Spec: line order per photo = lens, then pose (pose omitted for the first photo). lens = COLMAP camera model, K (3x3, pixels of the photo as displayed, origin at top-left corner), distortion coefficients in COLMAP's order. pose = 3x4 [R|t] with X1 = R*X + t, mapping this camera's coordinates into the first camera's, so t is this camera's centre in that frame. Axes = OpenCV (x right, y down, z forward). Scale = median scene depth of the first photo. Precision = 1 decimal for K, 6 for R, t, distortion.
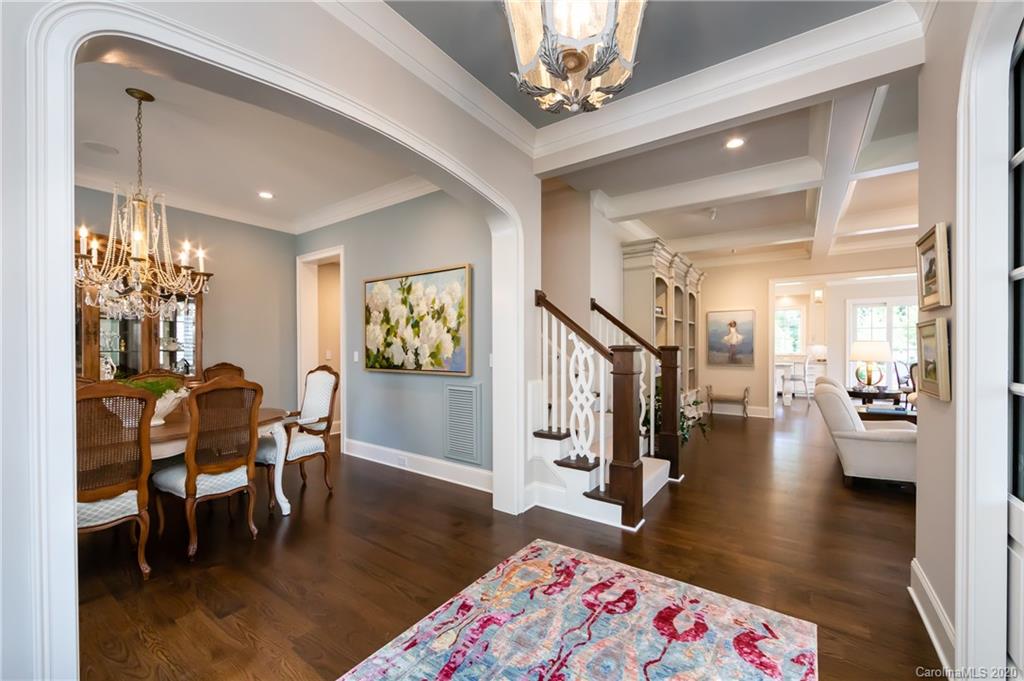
lens RADIAL K [[401.9, 0, 512.9], [0, 401.9, 343.9], [0, 0, 1]] dist [-0.000046, 0.000257]
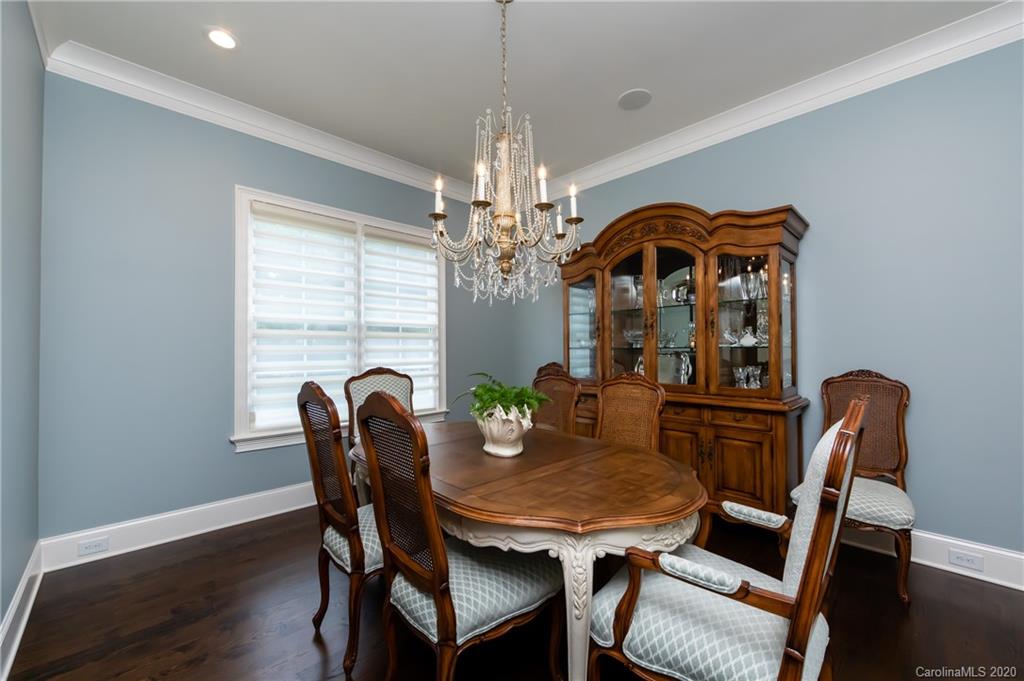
lens RADIAL K [[401.9, 0, 512.9], [0, 401.9, 343.9], [0, 0, 1]] dist [-0.000046, 0.000257]
pose [[-0.182929, -0.009194, -0.983083, -0.265727], [0.009169, 0.999897, -0.011058, 0.029700], [0.983083, -0.011037, -0.182826, 1.303247]]
